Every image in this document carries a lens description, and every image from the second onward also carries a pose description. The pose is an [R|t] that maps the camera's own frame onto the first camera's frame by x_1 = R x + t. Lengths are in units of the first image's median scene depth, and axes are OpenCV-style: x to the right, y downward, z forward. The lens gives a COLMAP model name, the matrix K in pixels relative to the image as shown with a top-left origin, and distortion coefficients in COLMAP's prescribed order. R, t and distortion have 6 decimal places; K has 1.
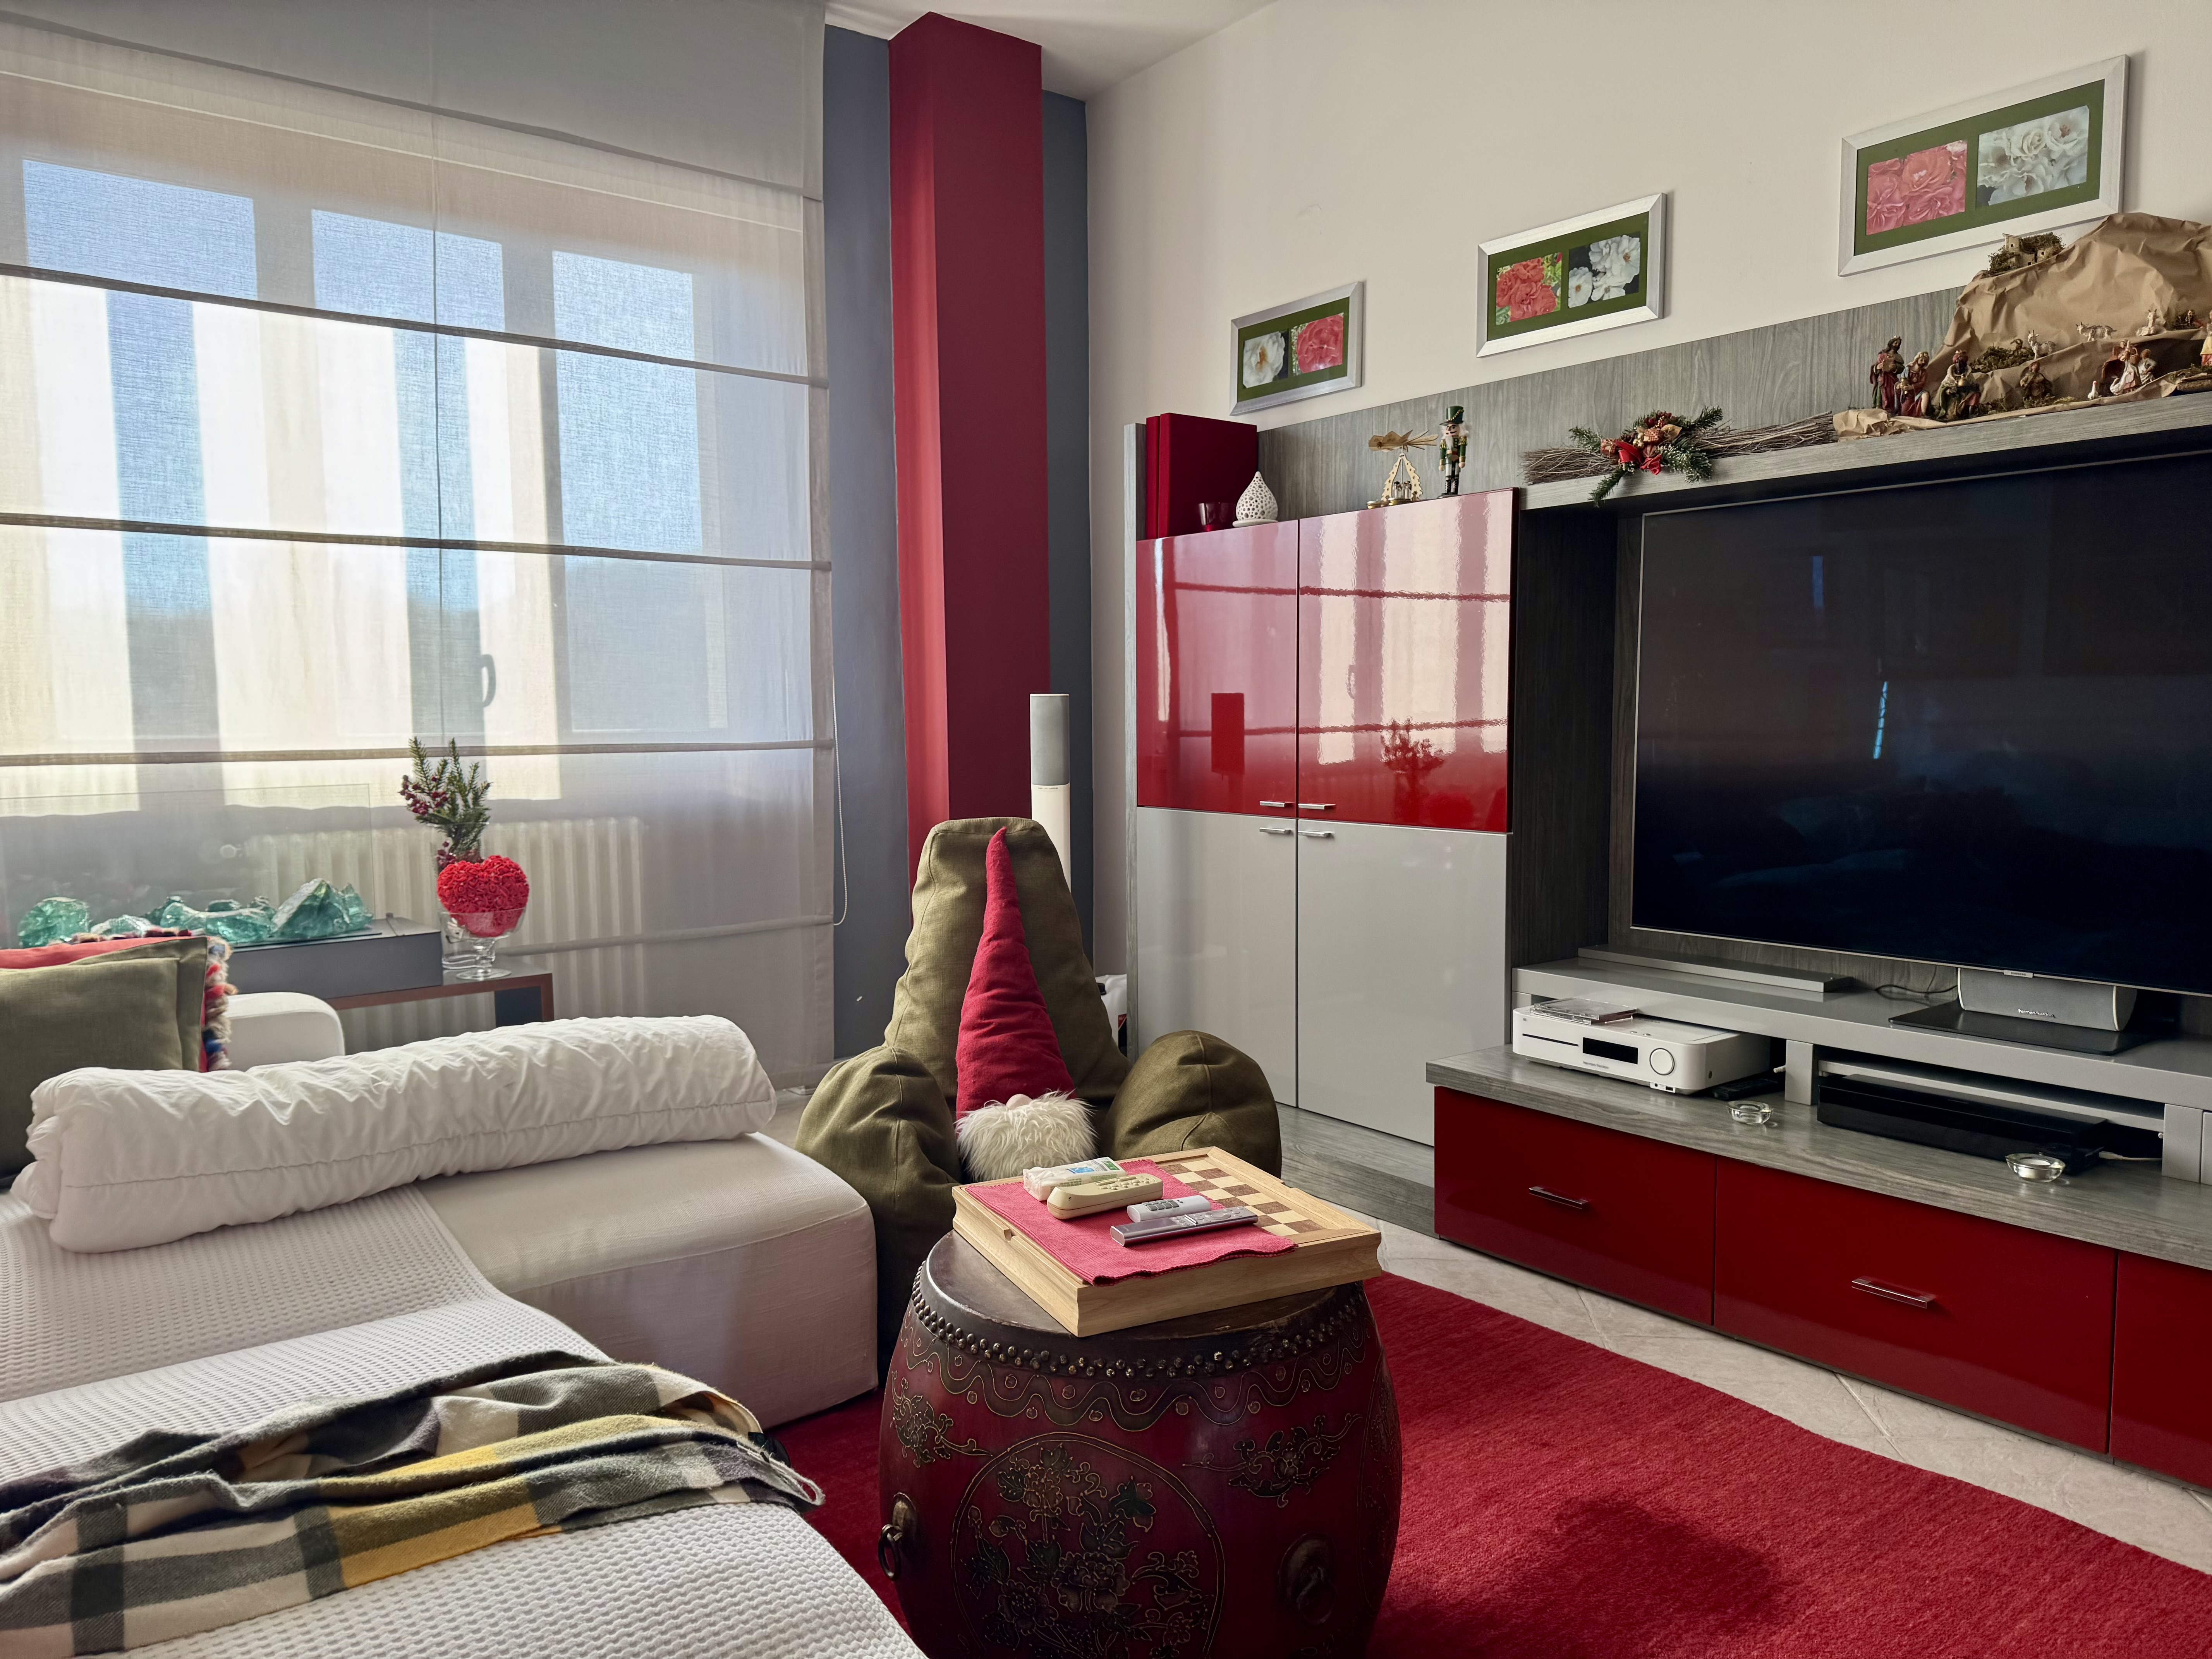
lens RADIAL K [[1559.7, 0, 1106.0], [0, 1559.7, 829.5], [0, 0, 1]] dist [0.080150, -0.088946]
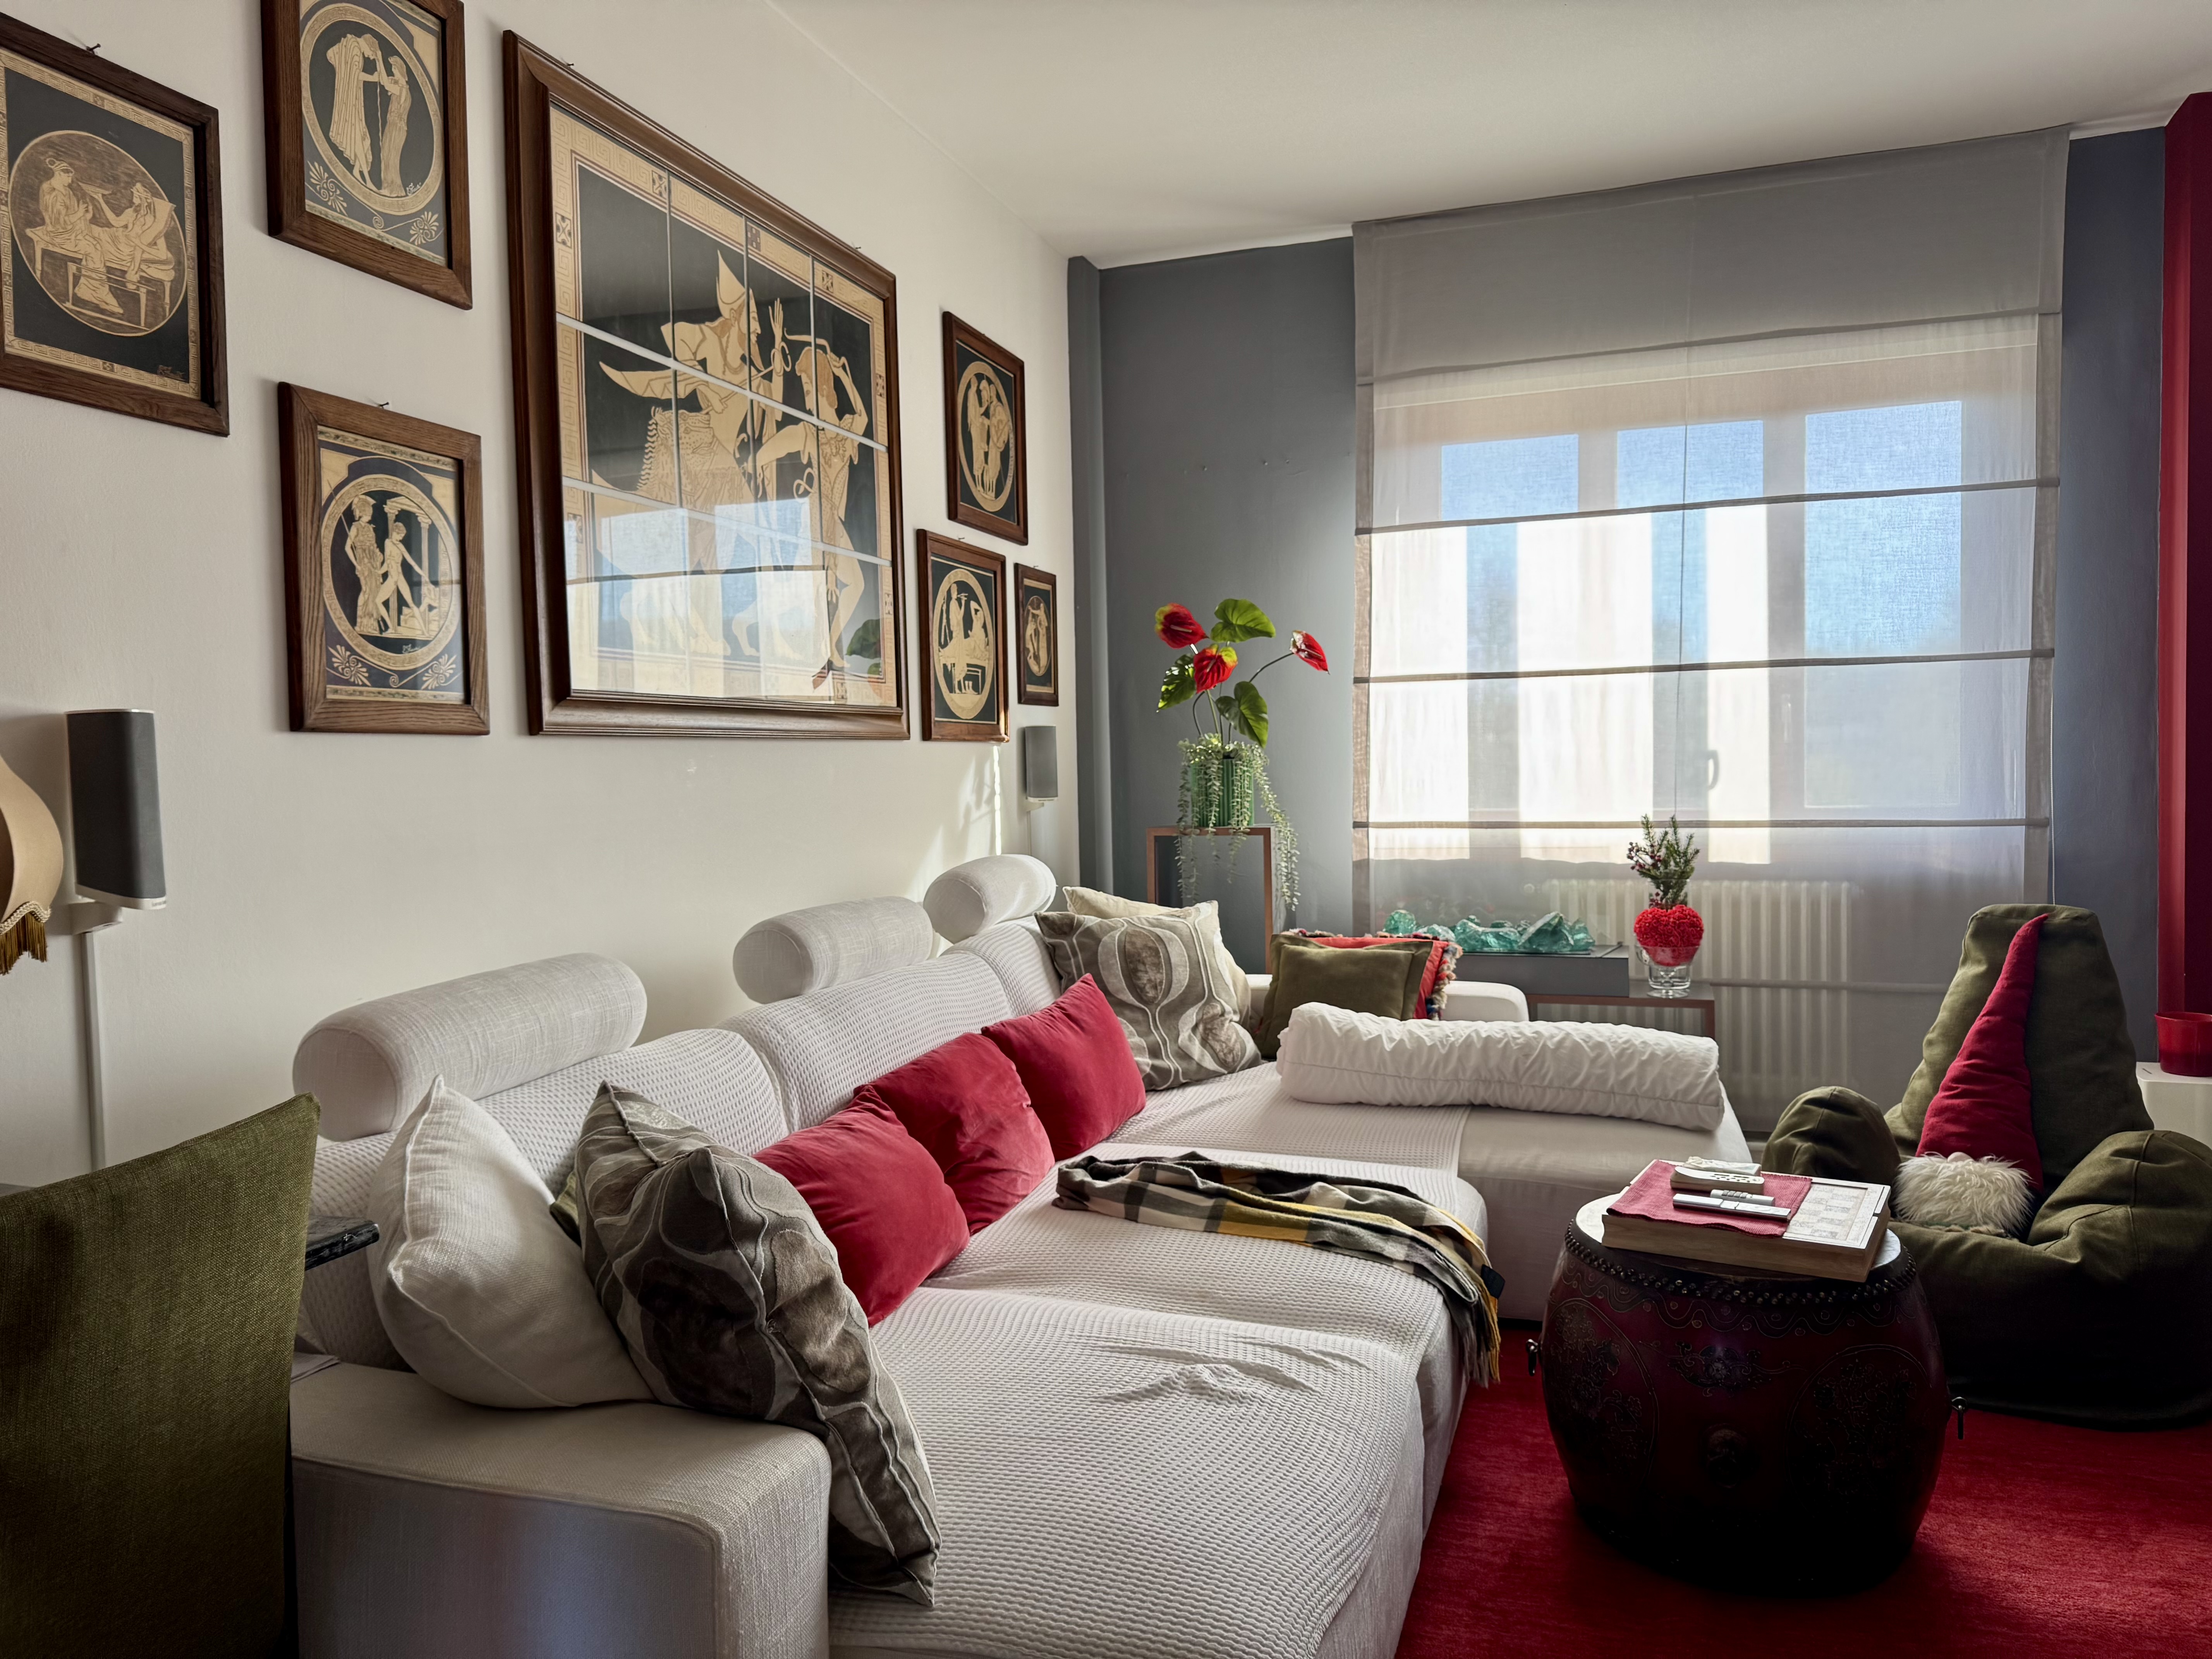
lens RADIAL K [[1559.7, 0, 1106.0], [0, 1559.7, 829.5], [0, 0, 1]] dist [0.080150, -0.088946]
pose [[0.539938, 0.035633, -0.840950, 0.576906], [-0.054042, 0.998510, 0.007612, -0.039152], [0.839968, 0.041337, 0.541059, -0.148840]]
